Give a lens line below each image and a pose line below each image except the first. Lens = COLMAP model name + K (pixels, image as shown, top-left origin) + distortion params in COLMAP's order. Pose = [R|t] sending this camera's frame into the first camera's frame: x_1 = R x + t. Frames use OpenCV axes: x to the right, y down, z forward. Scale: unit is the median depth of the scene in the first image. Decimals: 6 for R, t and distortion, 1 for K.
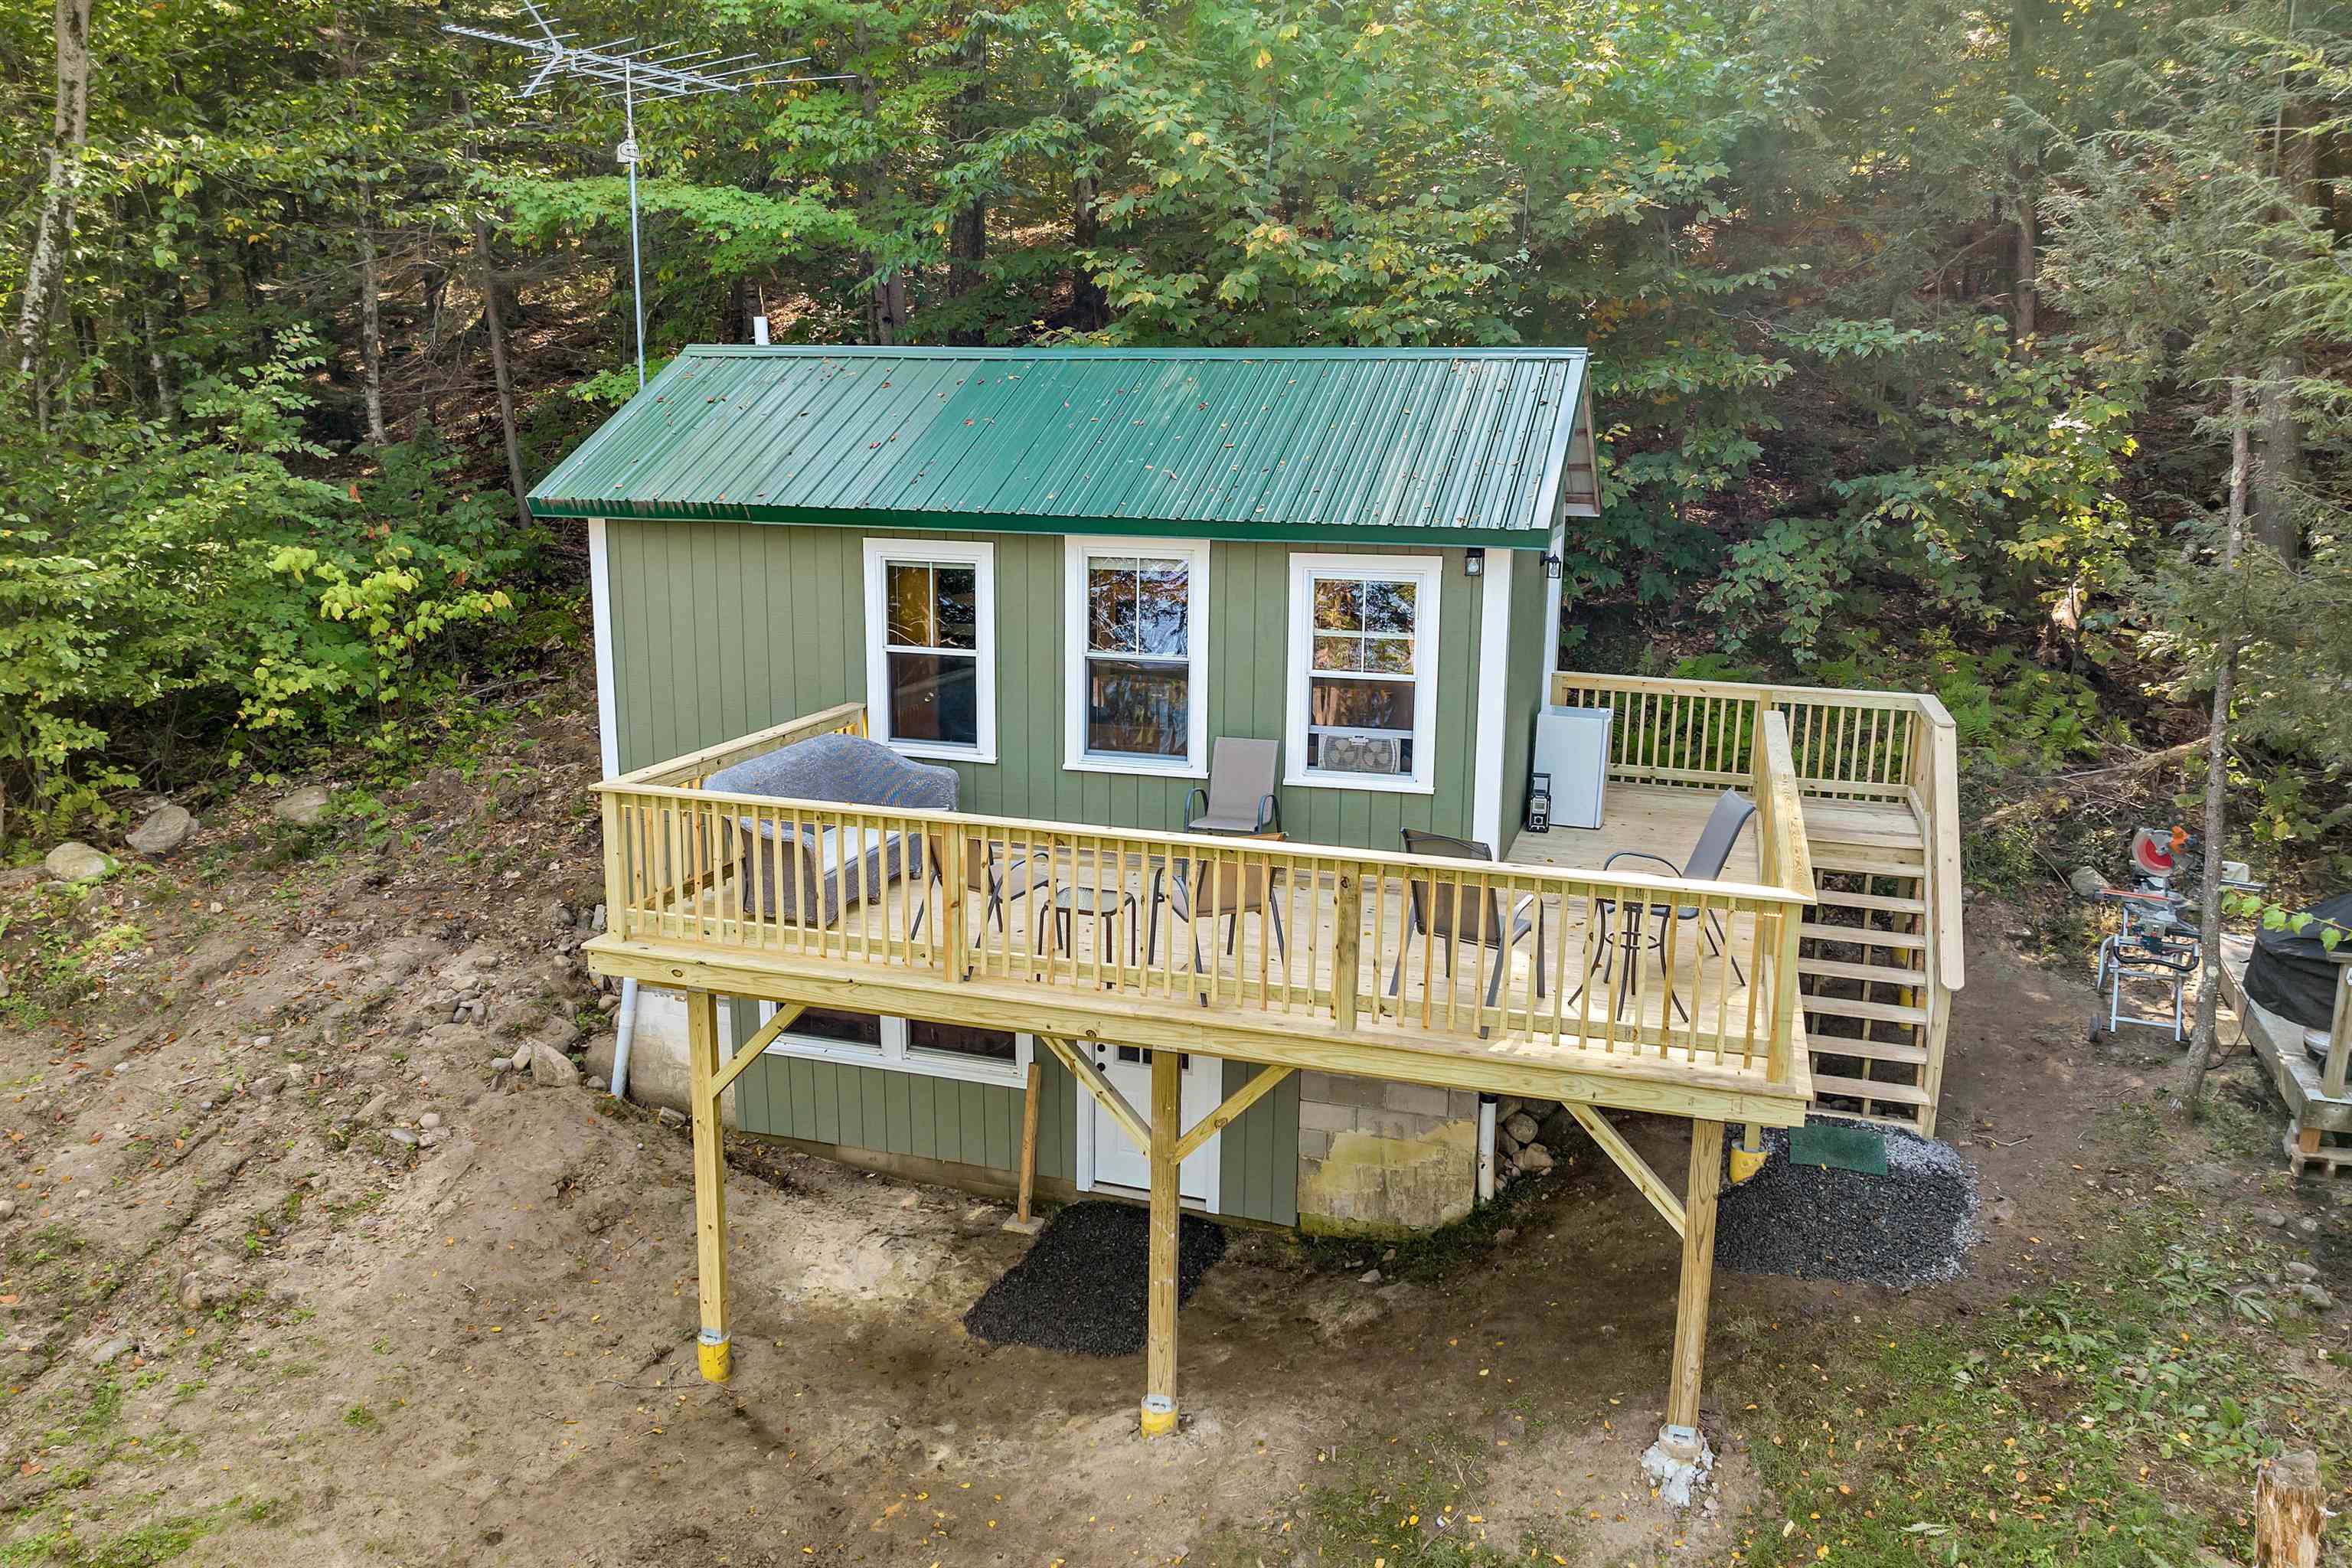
lens RADIAL K [[1682.6, 0, 1183.9], [0, 1682.6, 750.0], [0, 0, 1]] dist [-0.041468, 0.001109]
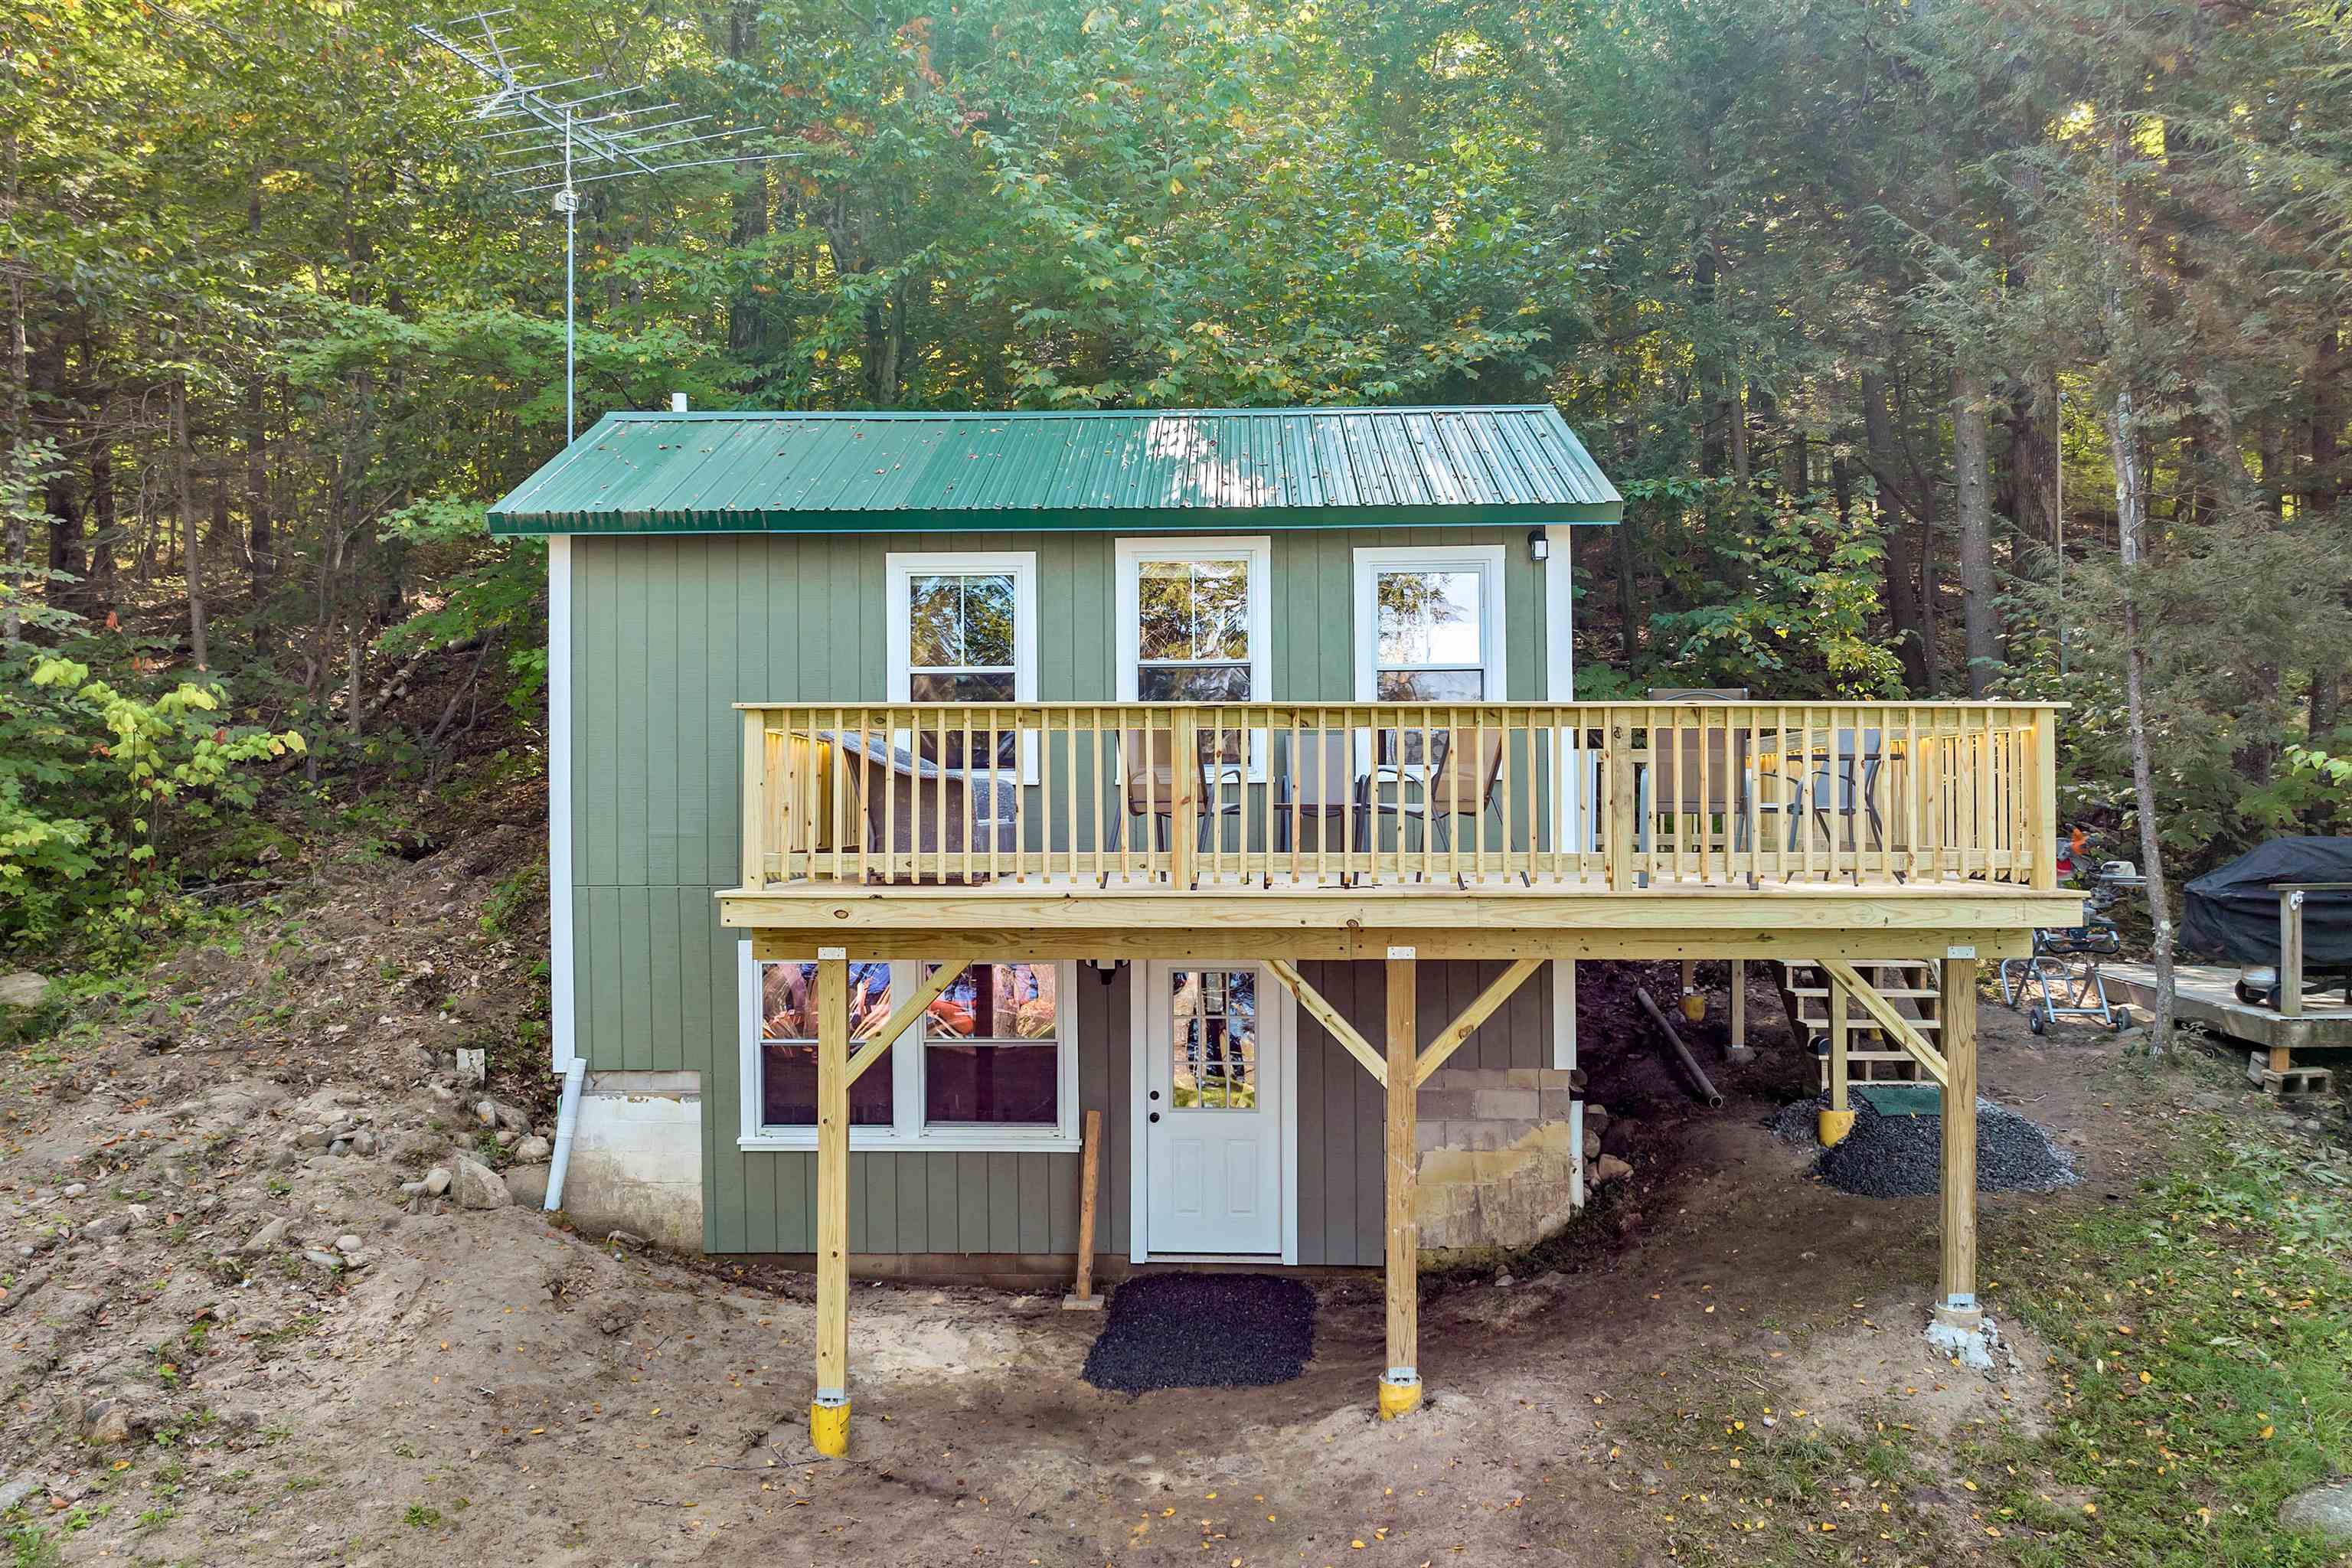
lens RADIAL K [[1663.3, 0, 1176.0], [0, 1663.3, 784.0], [0, 0, 1]] dist [-0.046071, 0.008289]
pose [[0.963367, -0.013427, 0.267849, -0.295003], [0.067866, 0.978444, -0.195044, 0.199279], [-0.259456, 0.206077, 0.943512, 0.109975]]
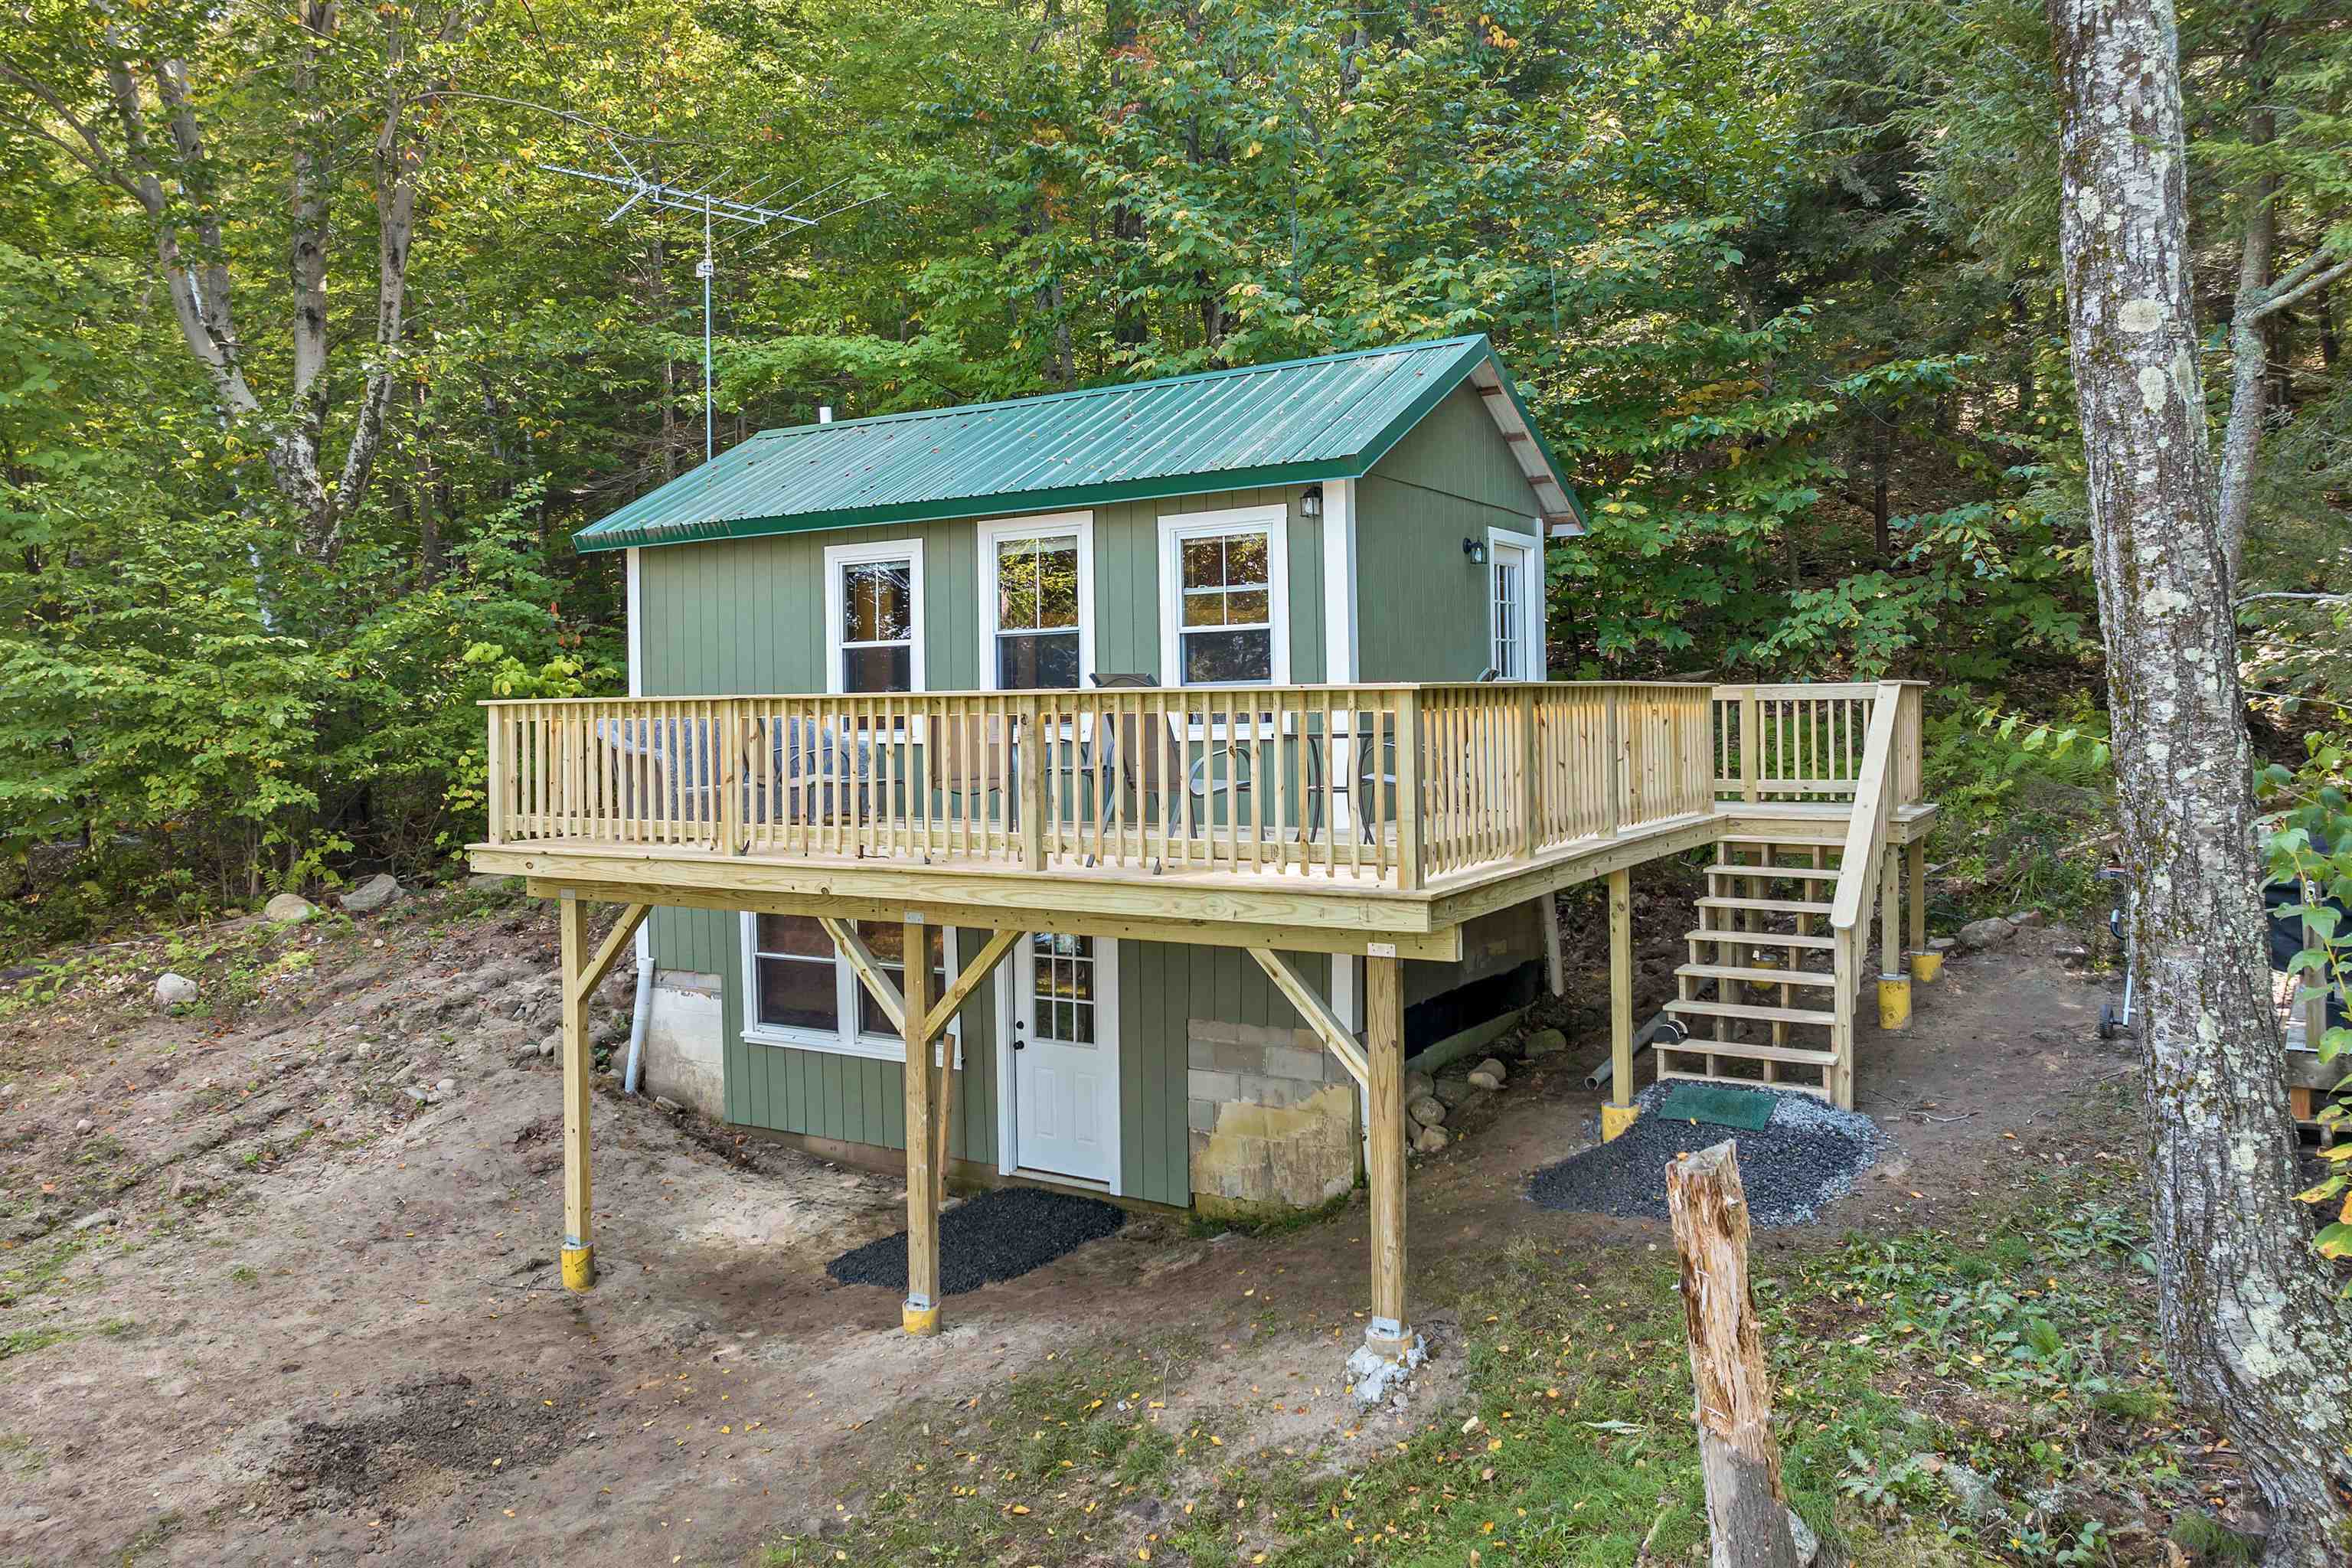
lens RADIAL K [[1640.5, 0, 1195.0], [0, 1640.5, 691.0], [0, 0, 1]] dist [-0.042061, 0.000642]
pose [[0.971483, -0.032261, -0.234905, 0.308458], [-0.015631, 0.979832, -0.199211, 0.184703], [0.236594, 0.197202, 0.951386, 0.047839]]
